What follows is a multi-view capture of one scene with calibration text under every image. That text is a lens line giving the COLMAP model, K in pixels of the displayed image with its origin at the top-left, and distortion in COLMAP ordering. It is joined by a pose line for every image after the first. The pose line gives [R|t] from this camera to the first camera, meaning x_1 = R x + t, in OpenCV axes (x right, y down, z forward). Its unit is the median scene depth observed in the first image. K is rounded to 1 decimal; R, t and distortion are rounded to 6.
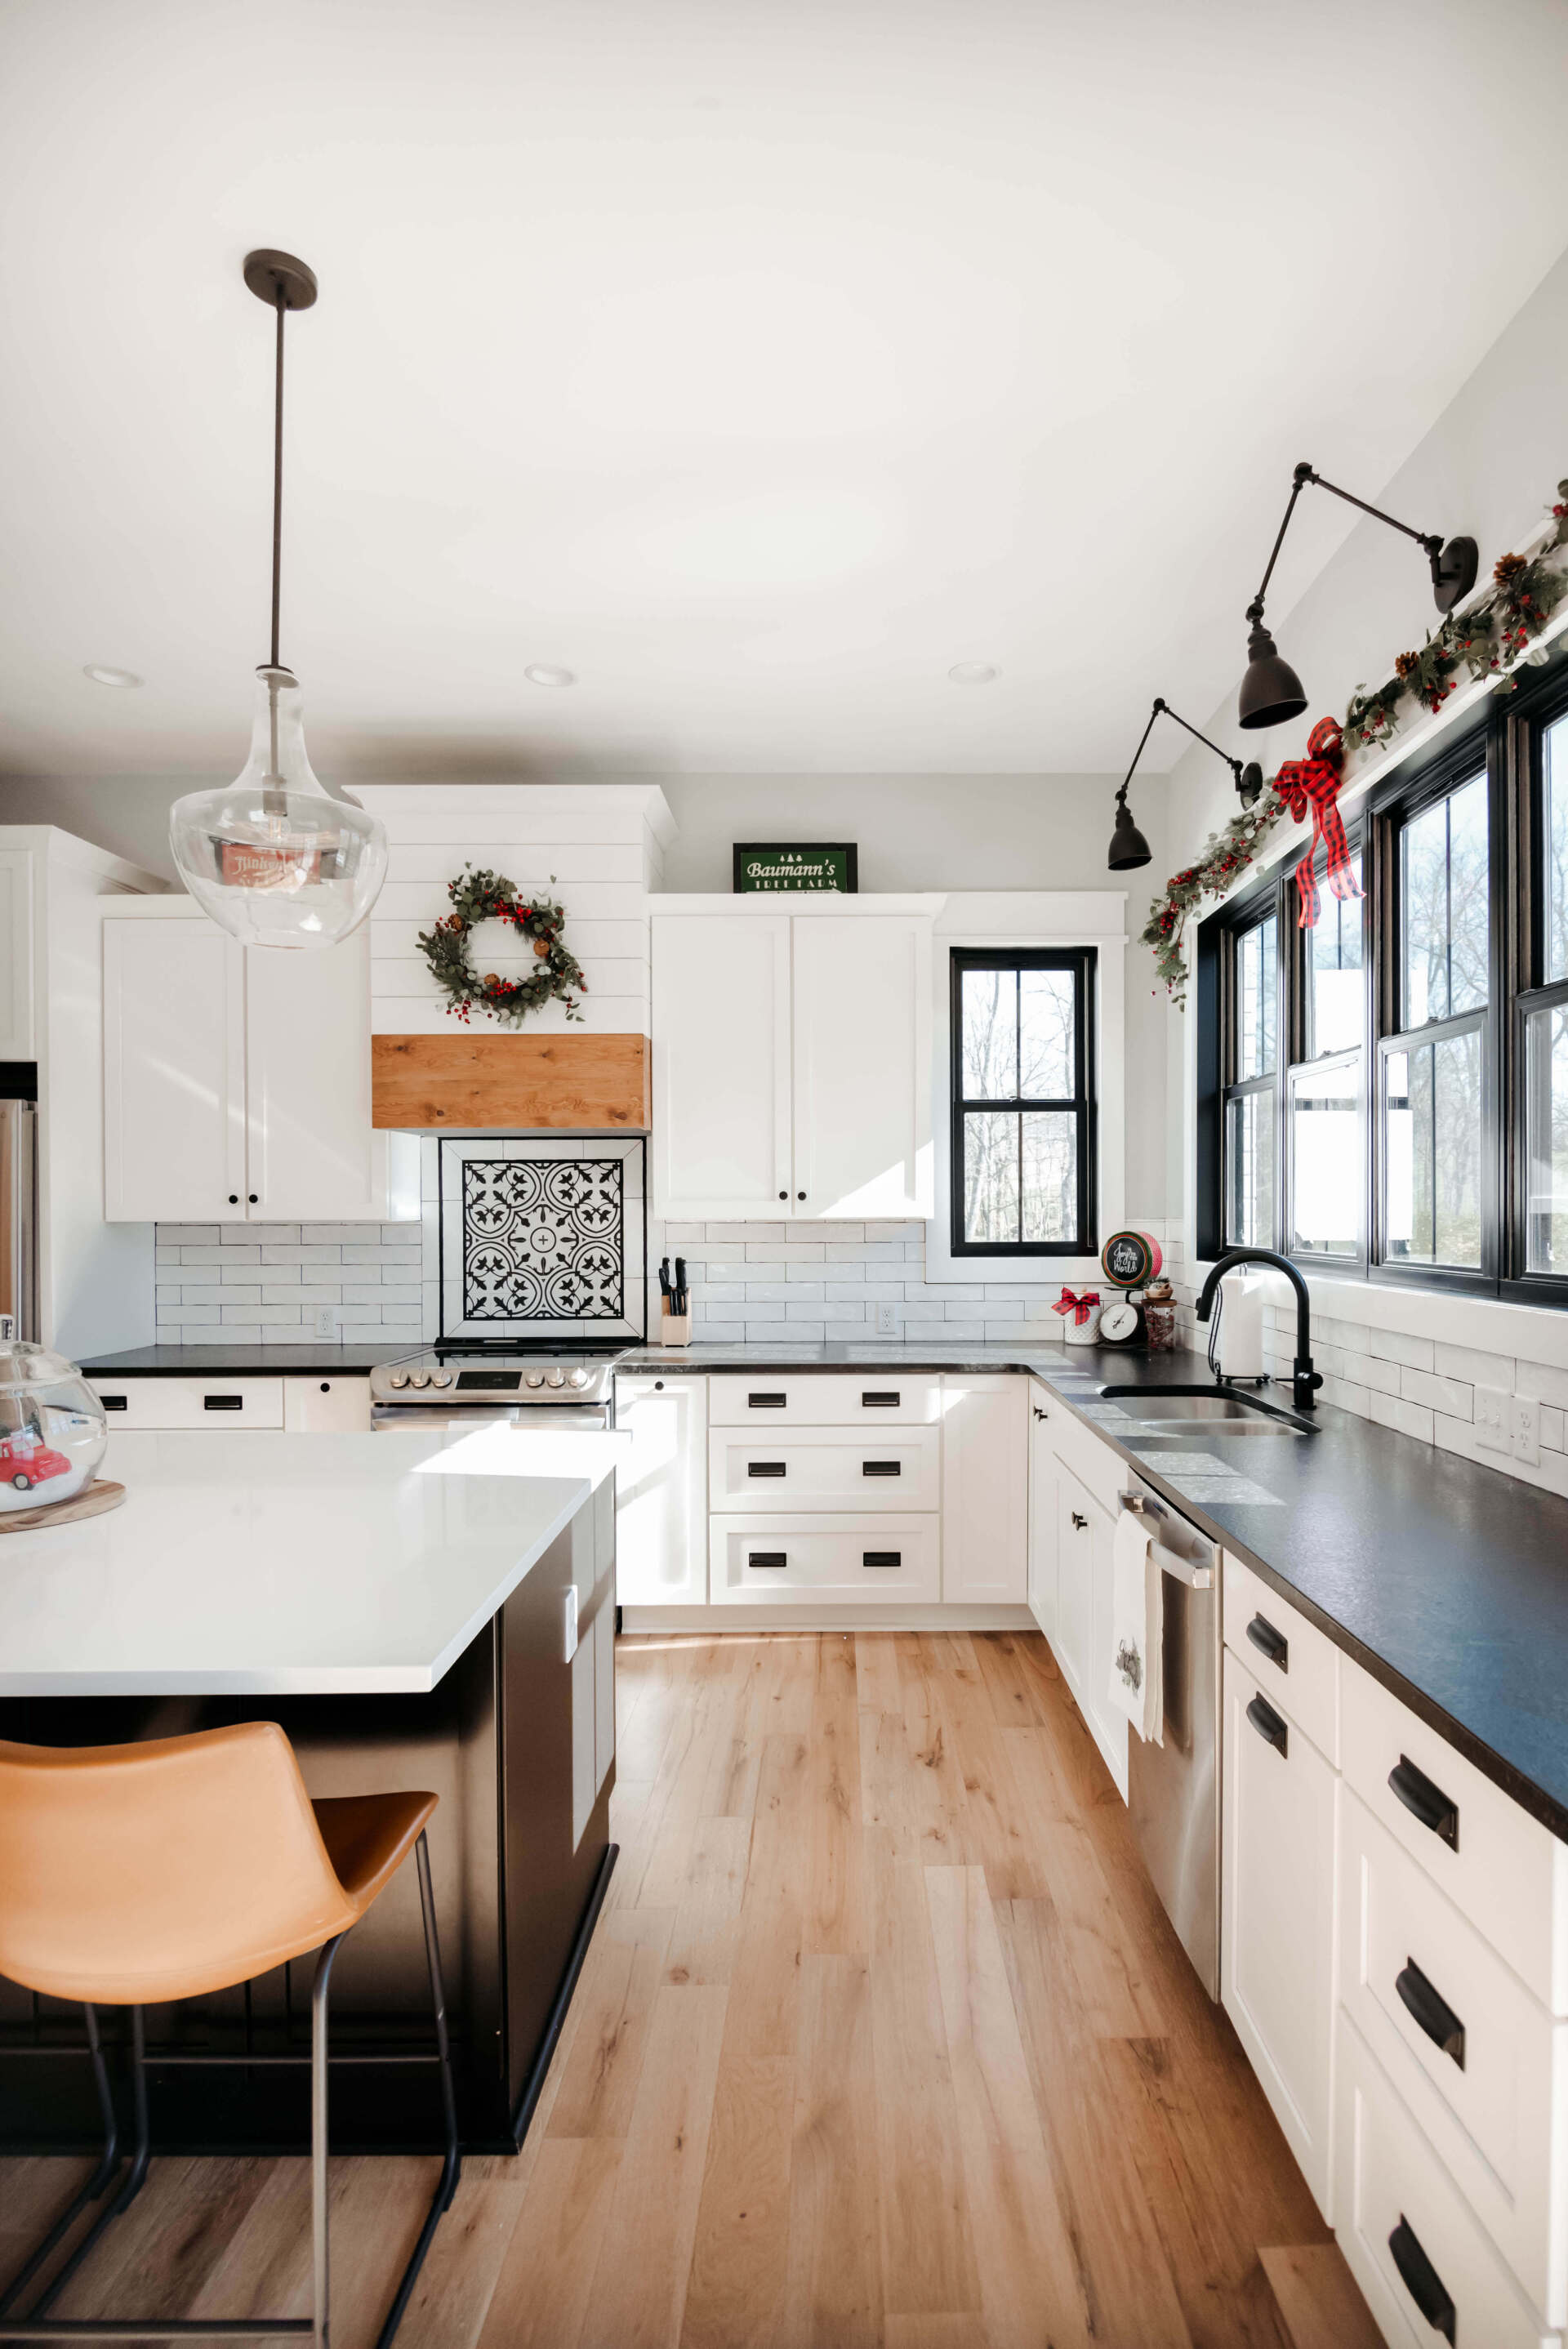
lens RADIAL K [[1197.4, 0, 847.7], [0, 1197.4, 1214.0], [0, 0, 1]] dist [-0.008840, 0.000003]
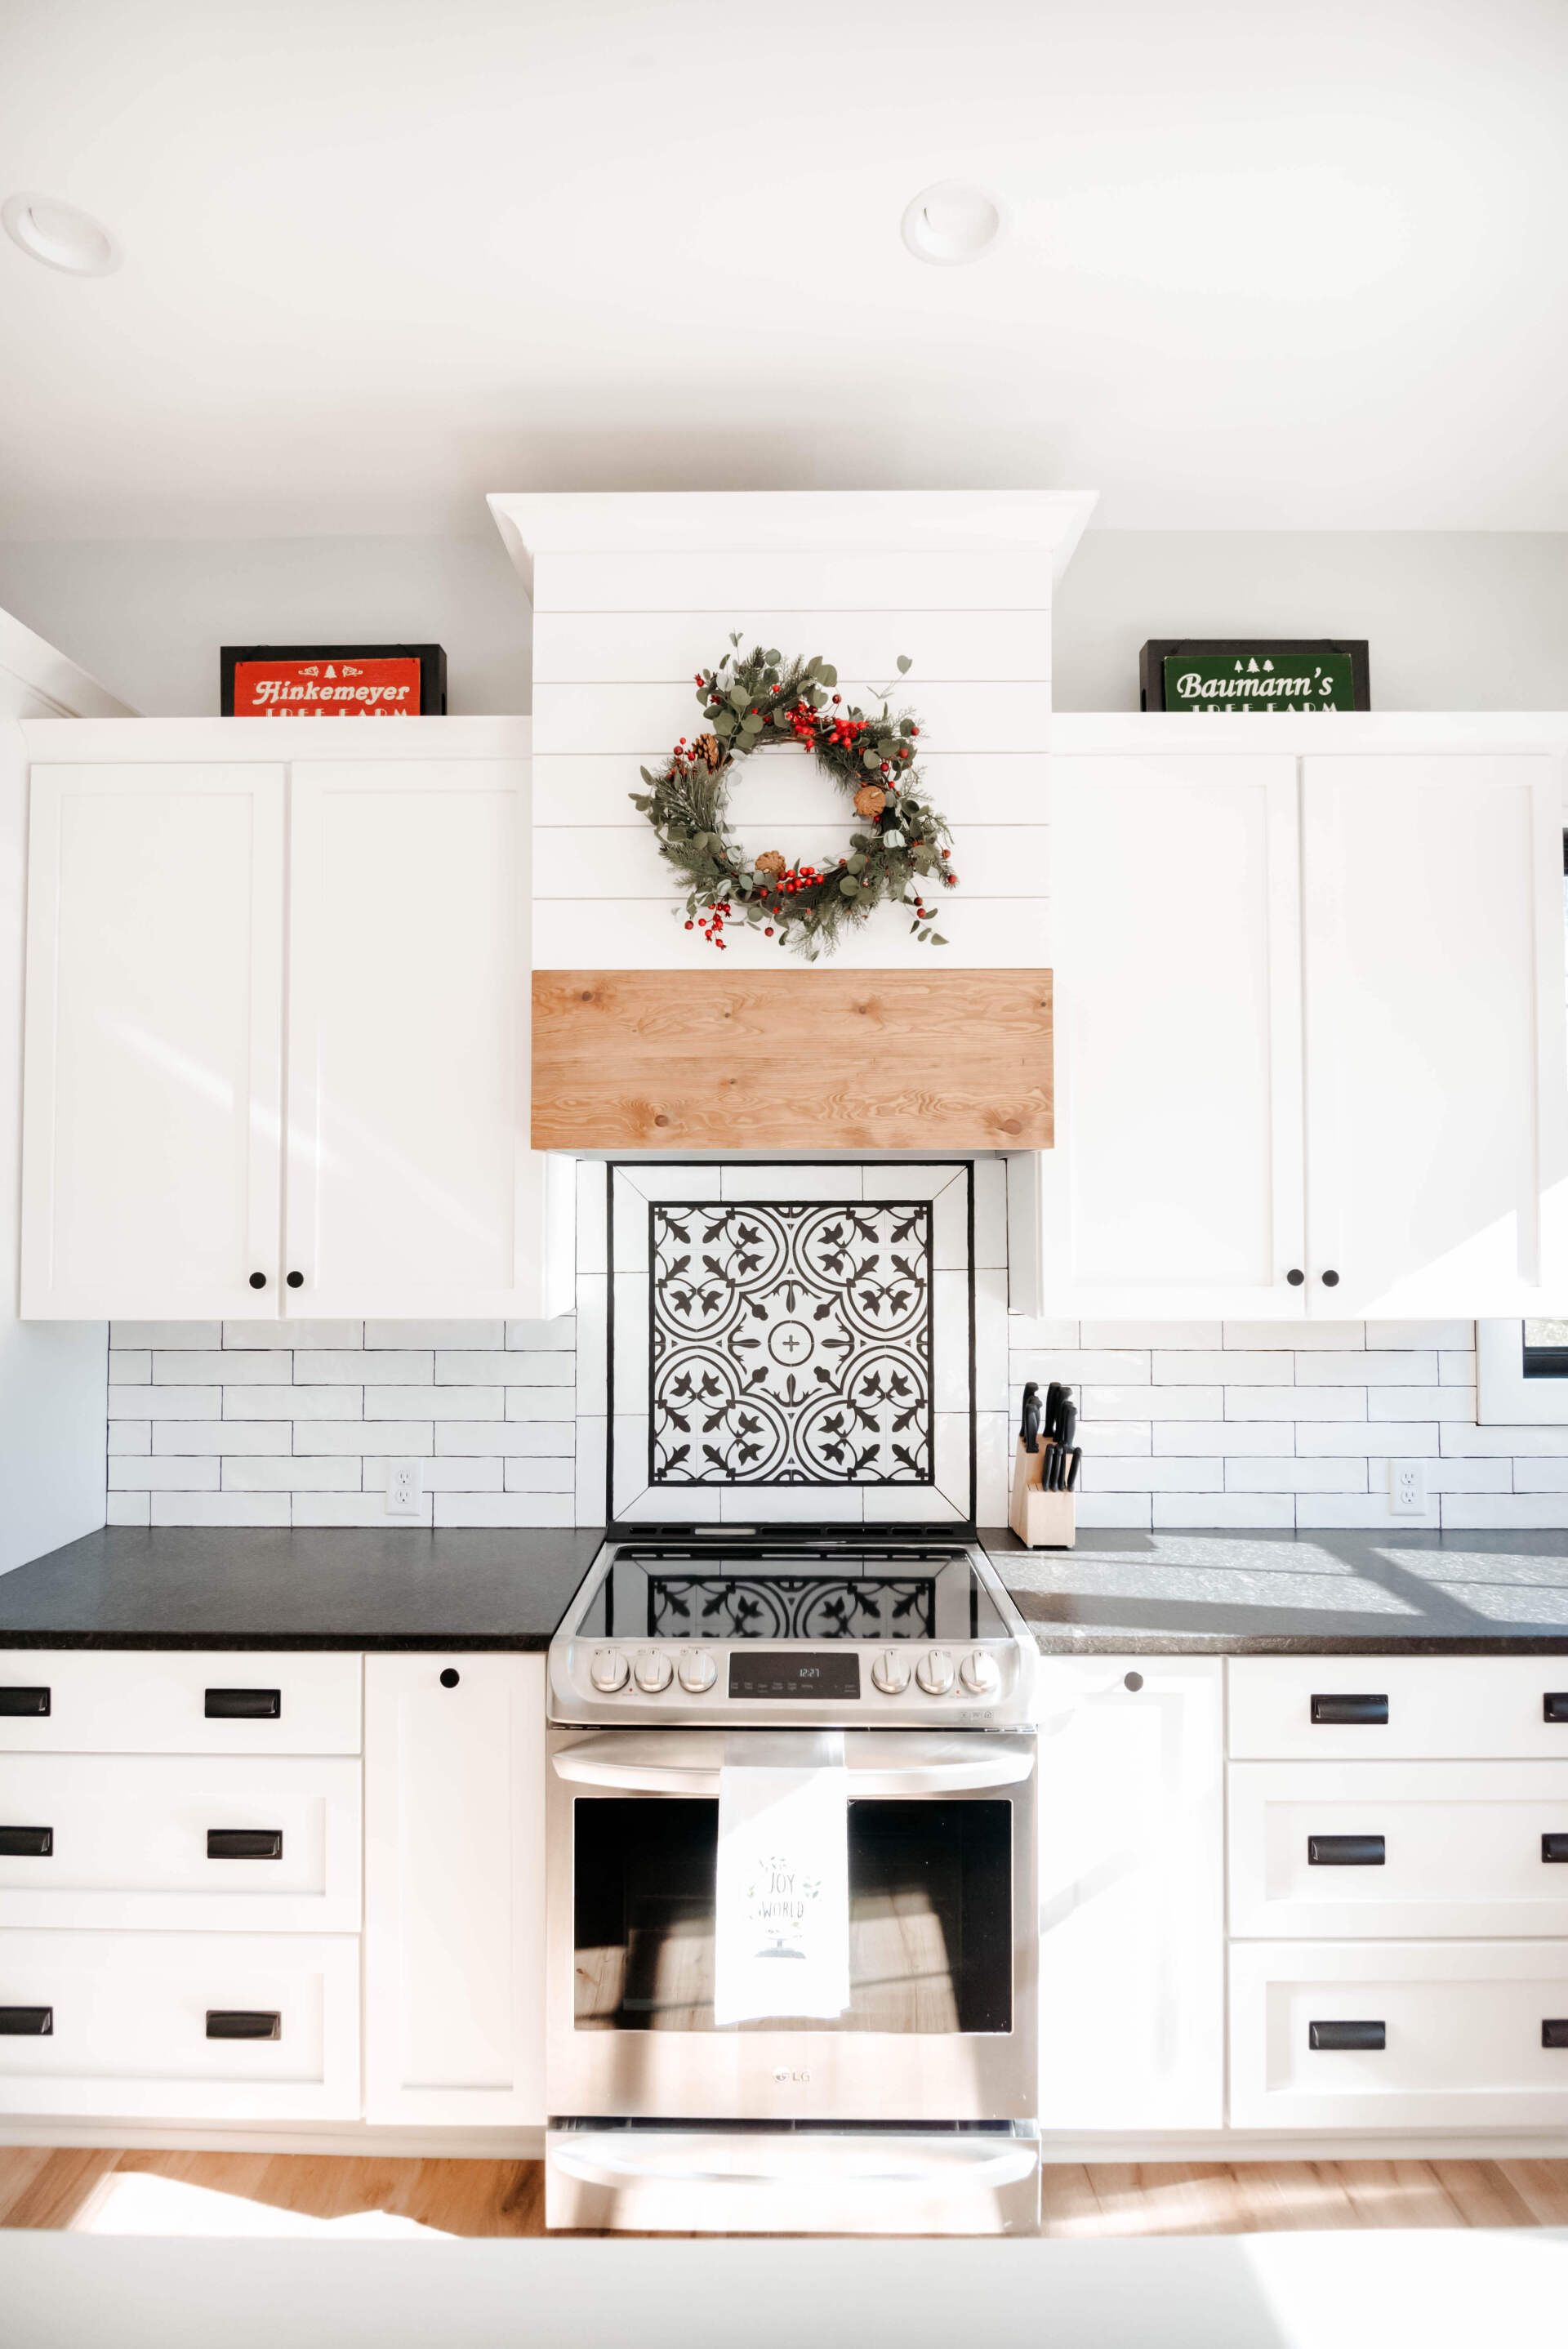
lens RADIAL K [[1225.3, 0, 764.7], [0, 1225.3, 1166.3], [0, 0, 1]] dist [-0.000788, -0.012937]
pose [[0.999792, 0.002746, -0.020229, -0.263424], [-0.003512, 0.999276, -0.037889, -0.041035], [0.020111, 0.037952, 0.999077, 0.433818]]
